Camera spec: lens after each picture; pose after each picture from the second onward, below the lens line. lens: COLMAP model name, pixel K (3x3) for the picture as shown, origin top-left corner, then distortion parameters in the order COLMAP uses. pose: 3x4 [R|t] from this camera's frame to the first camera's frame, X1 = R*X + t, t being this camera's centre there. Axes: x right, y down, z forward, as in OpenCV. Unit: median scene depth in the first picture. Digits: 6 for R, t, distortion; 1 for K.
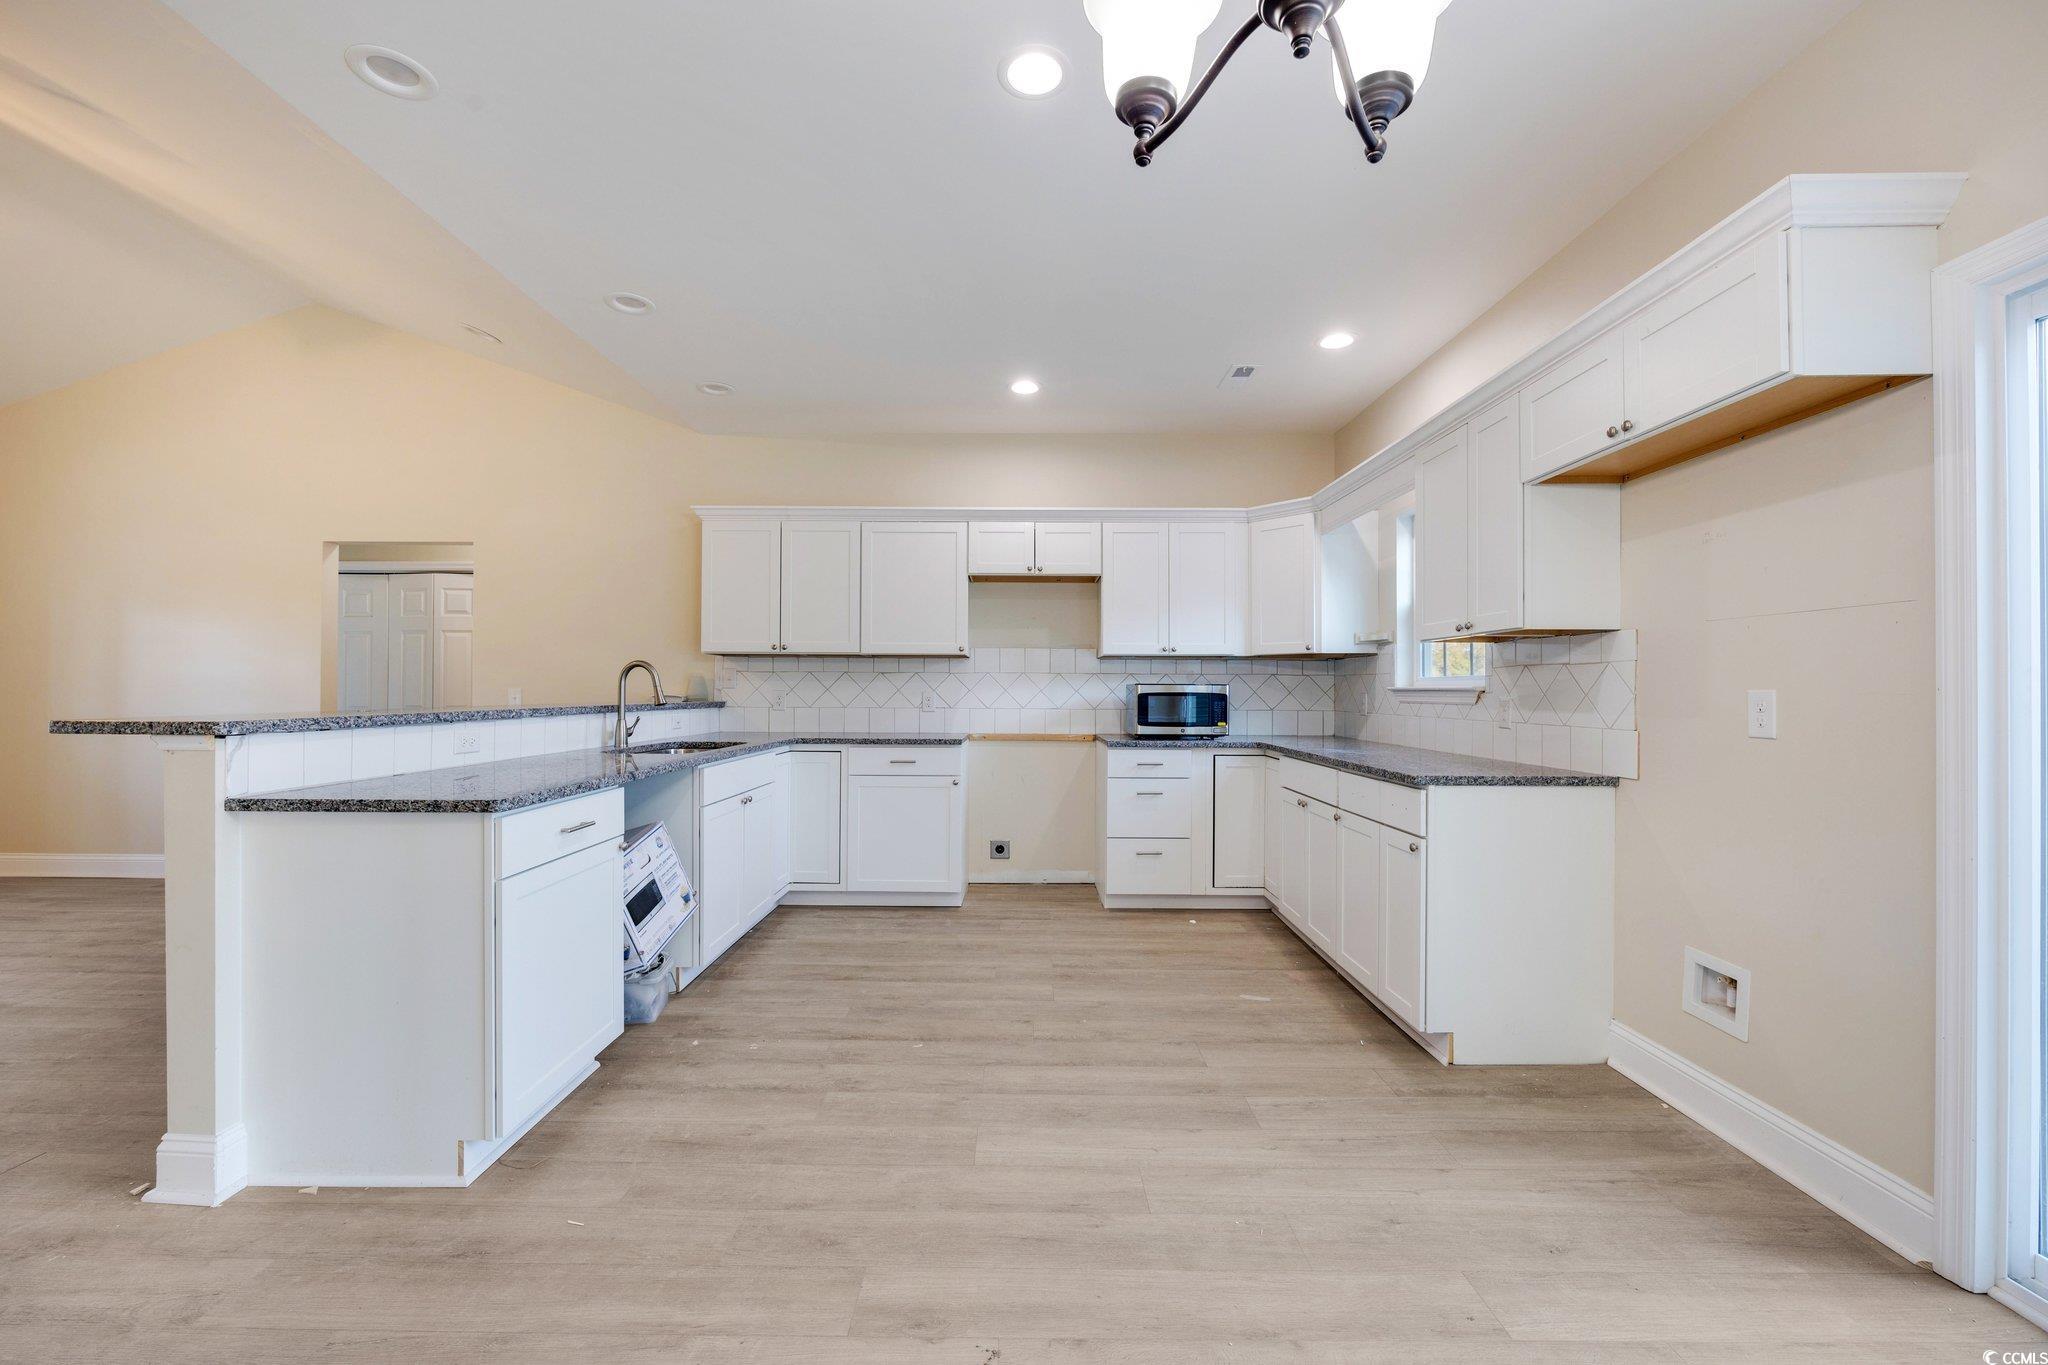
lens RADIAL K [[829.9, 0, 1027.1], [0, 829.9, 686.9], [0, 0, 1]] dist [-0.004224, 0.000224]
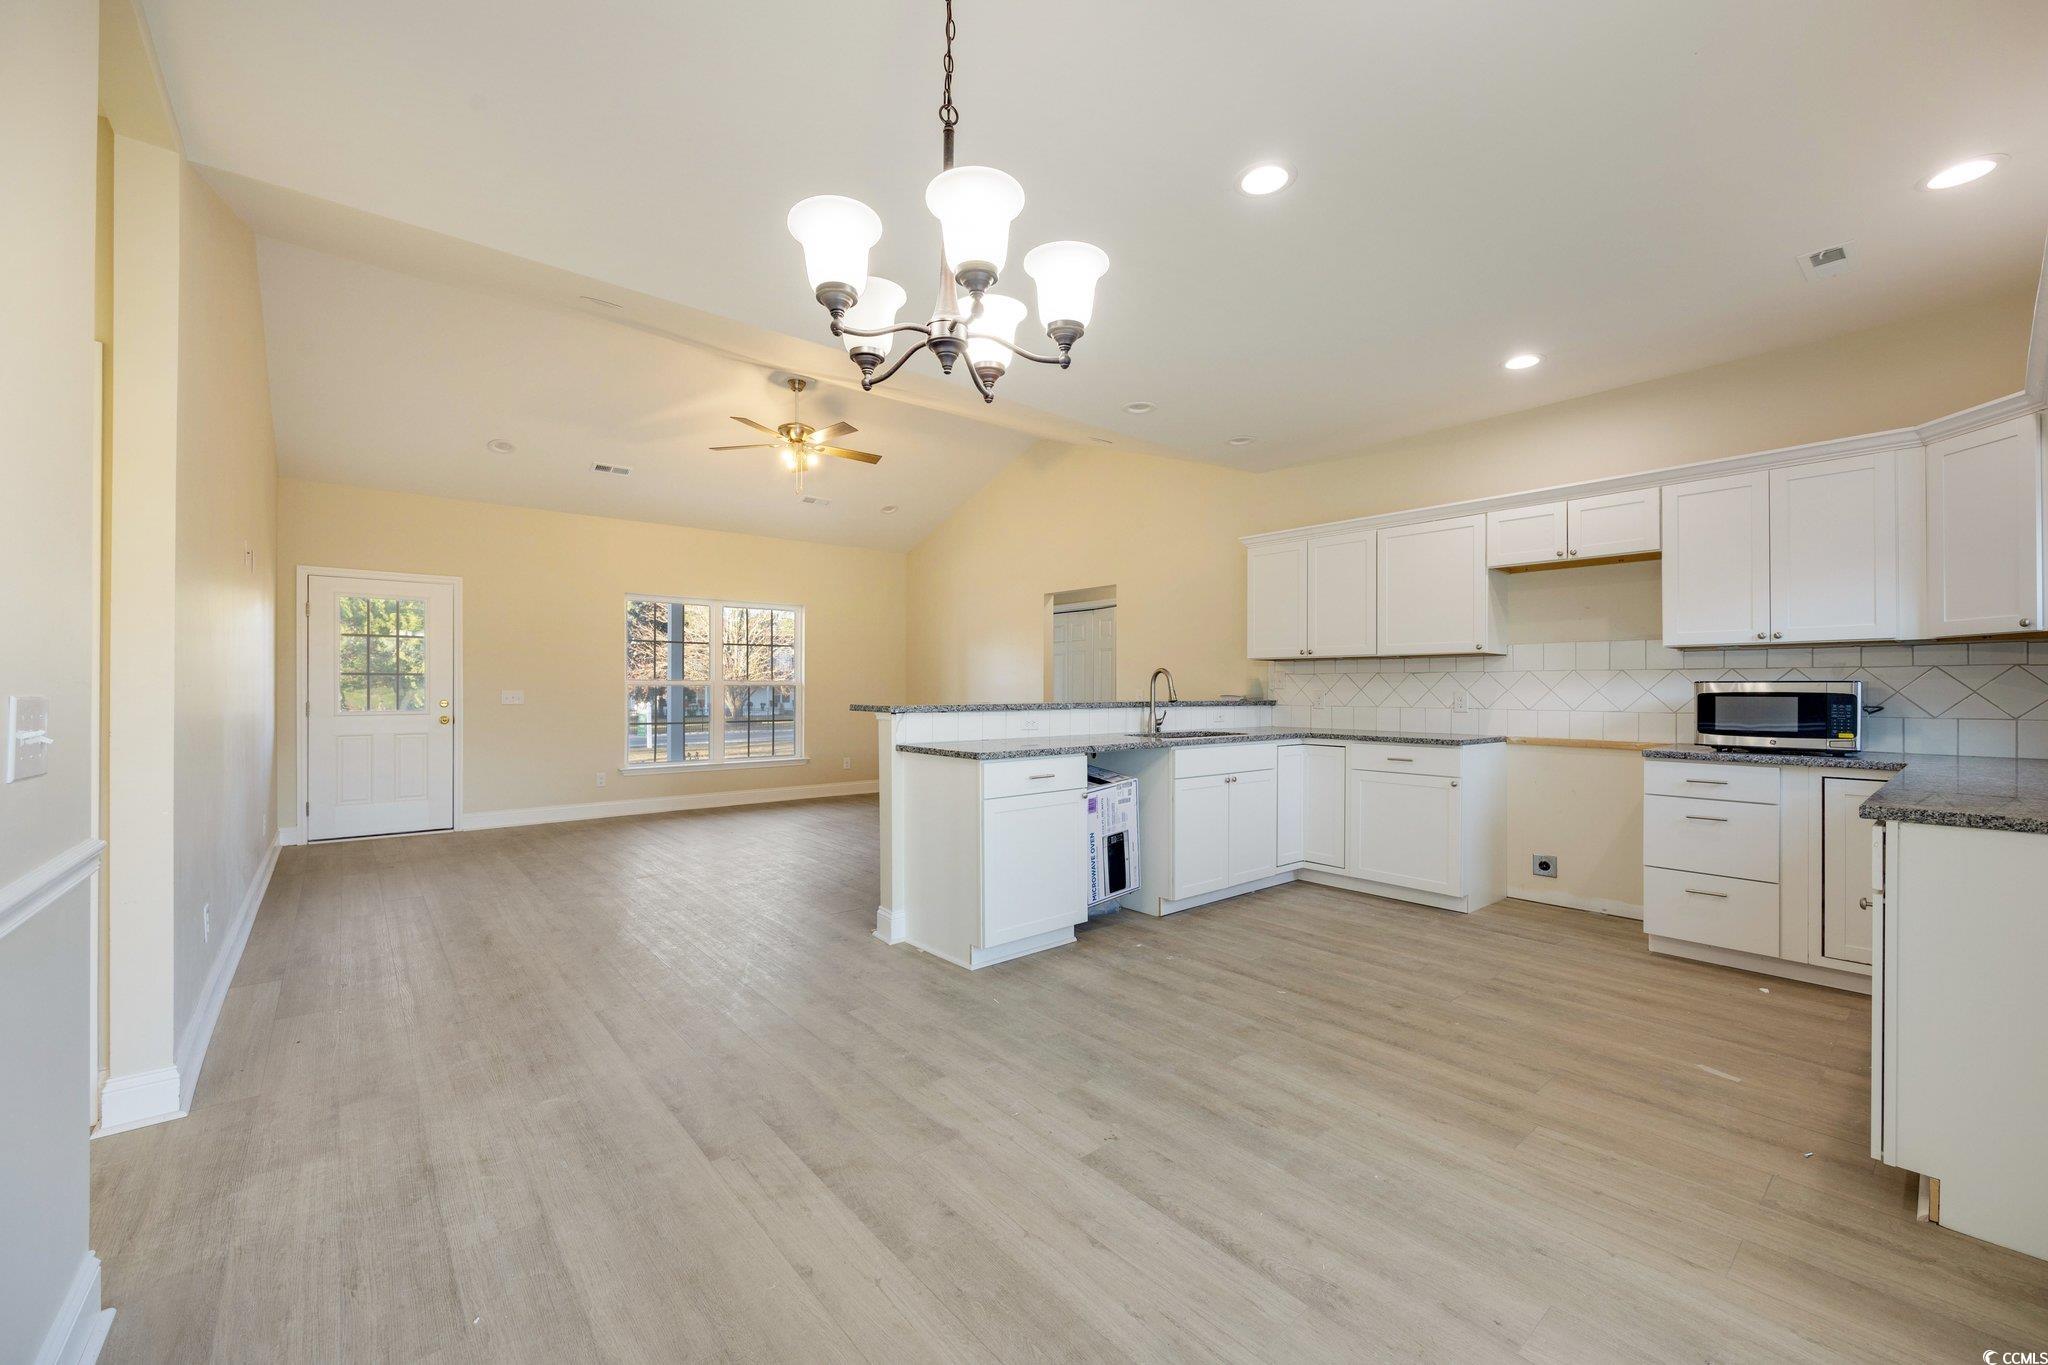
lens RADIAL K [[828.0, 0, 1001.9], [0, 828.0, 685.5], [0, 0, 1]] dist [-0.001471, 0.000197]
pose [[0.629994, -0.006935, -0.776569, 0.402297], [0.004996, 0.999976, -0.004878, 0.000859], [0.776584, -0.000806, 0.630014, -0.036383]]
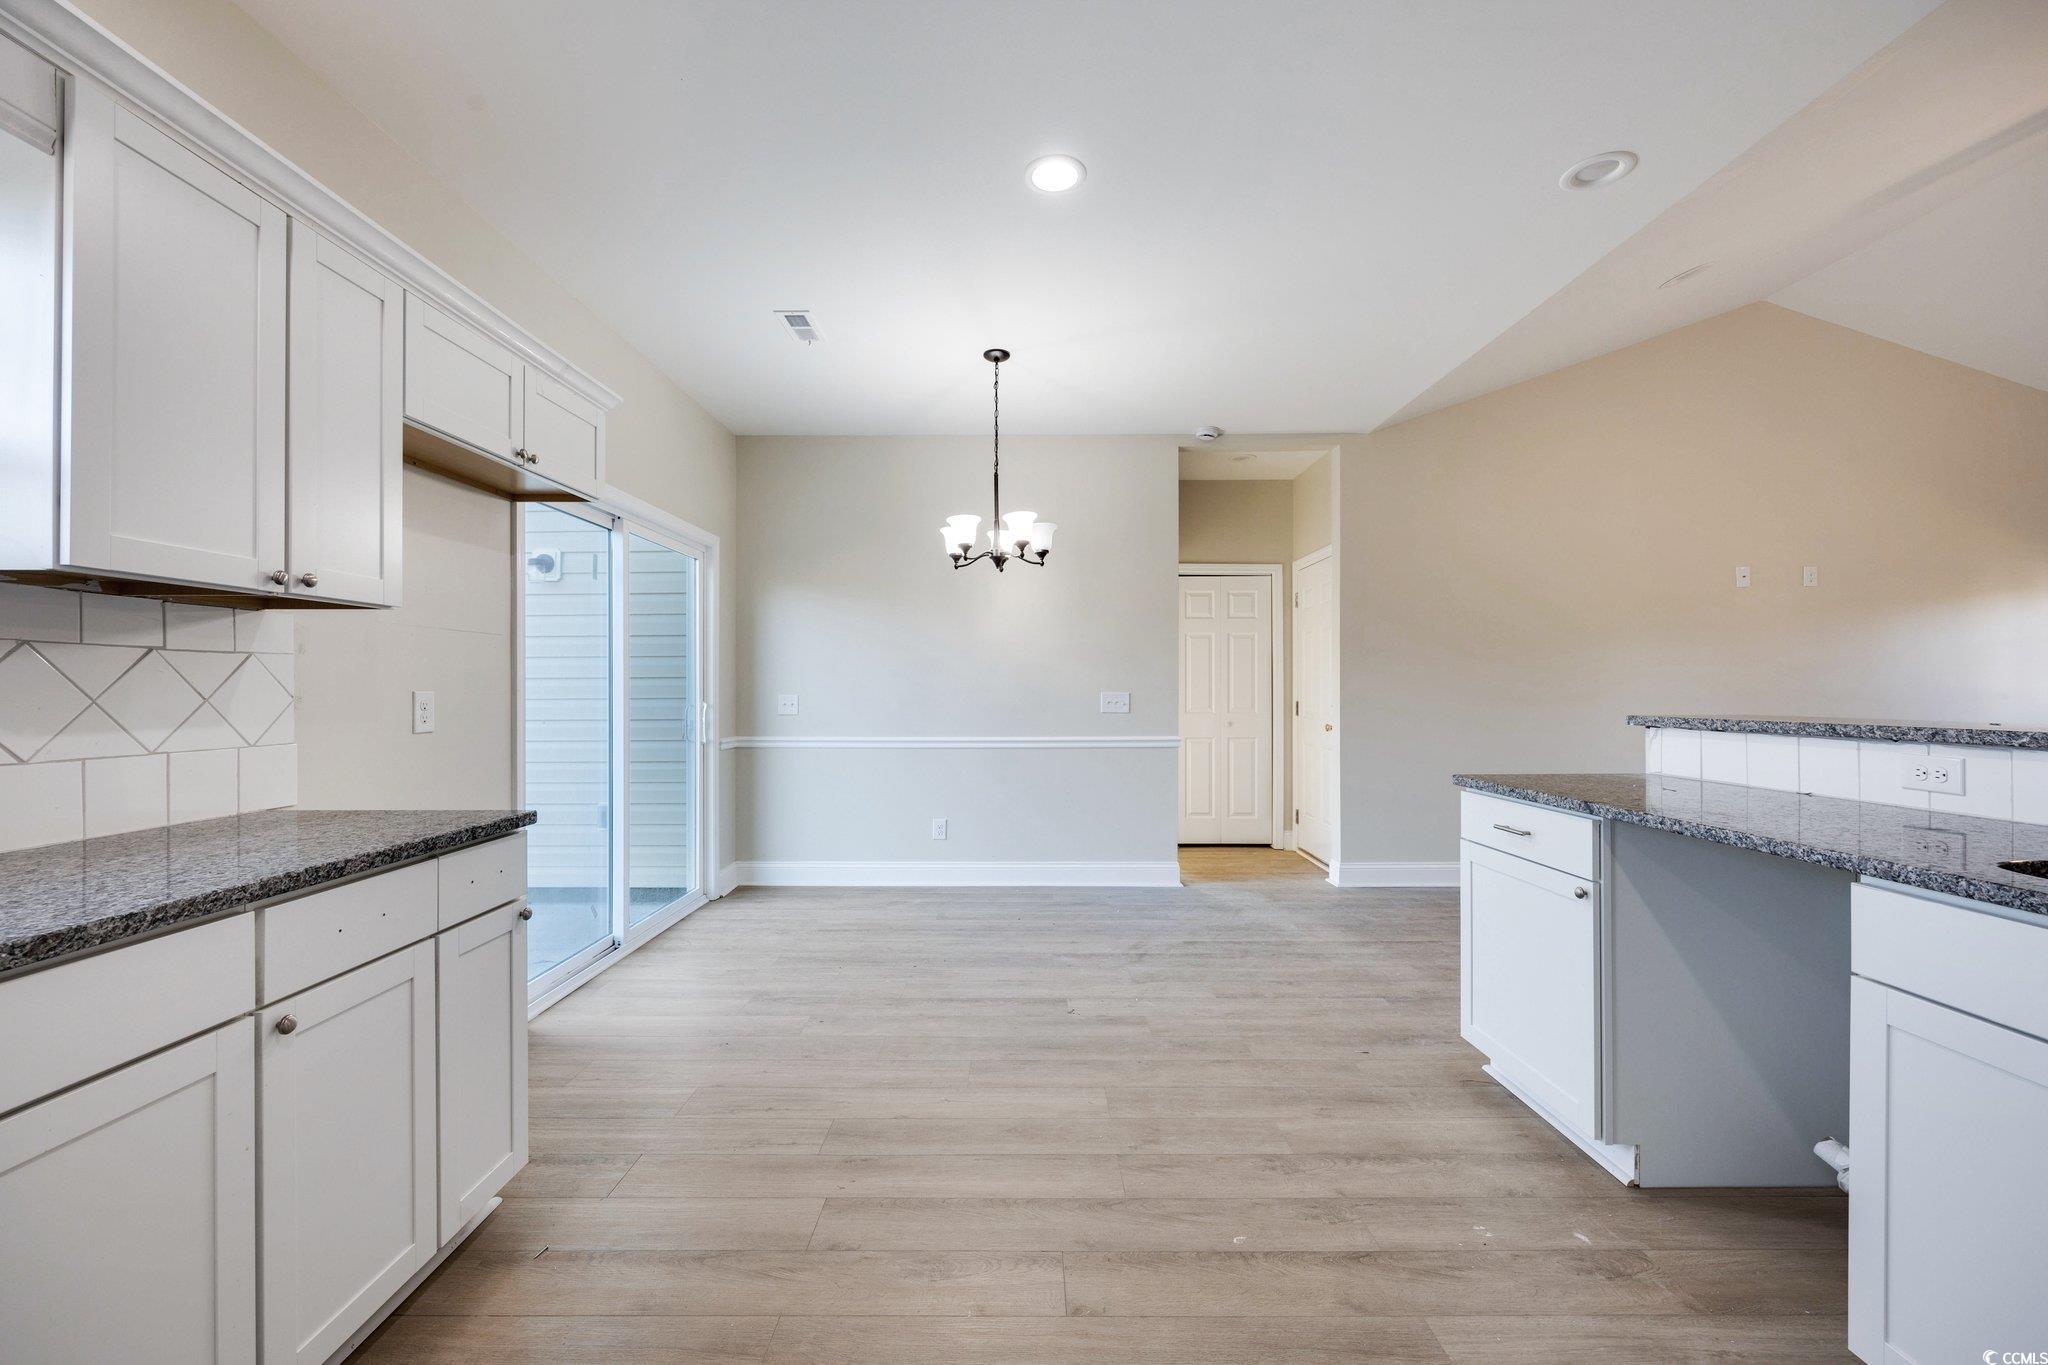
lens RADIAL K [[813.5, 0, 1037.5], [0, 813.5, 674.5], [0, 0, 1]] dist [-0.001463, 0.000040]
pose [[-0.999965, -0.001801, -0.008135, 0.024623], [-0.001619, 0.999749, -0.022364, 0.002701], [0.008173, -0.022350, -0.999717, 1.241440]]
